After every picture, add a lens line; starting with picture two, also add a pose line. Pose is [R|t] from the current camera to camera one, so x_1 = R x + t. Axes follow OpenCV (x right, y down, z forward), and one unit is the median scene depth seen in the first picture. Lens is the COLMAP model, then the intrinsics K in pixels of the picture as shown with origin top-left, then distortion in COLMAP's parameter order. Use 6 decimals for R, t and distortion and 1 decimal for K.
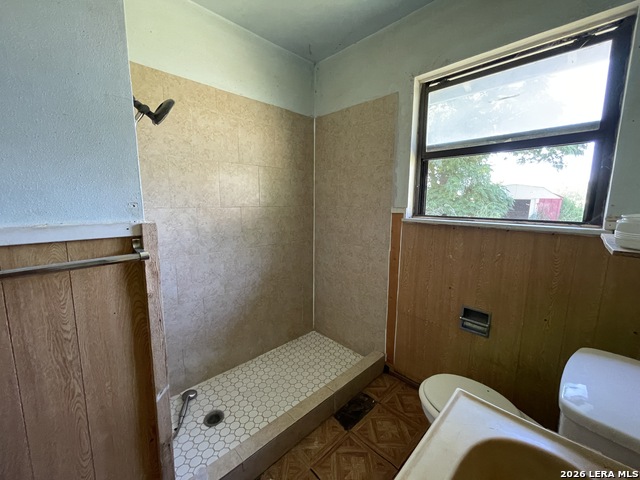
lens RADIAL K [[258.7, 0, 319.5], [0, 258.7, 238.4], [0, 0, 1]] dist [0.000096, -0.002724]
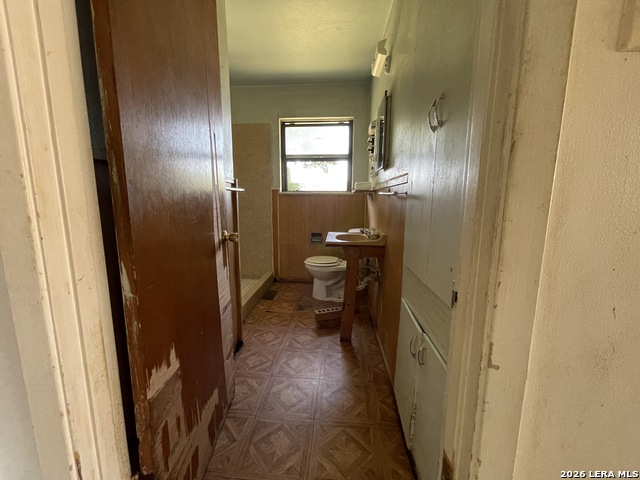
lens RADIAL K [[258.7, 0, 319.5], [0, 258.7, 238.4], [0, 0, 1]] dist [0.000096, -0.002724]
pose [[0.755104, -0.110433, 0.646237, -0.719897], [0.096966, 0.993682, 0.056504, 0.182247], [-0.648395, 0.019997, 0.761042, -0.624542]]
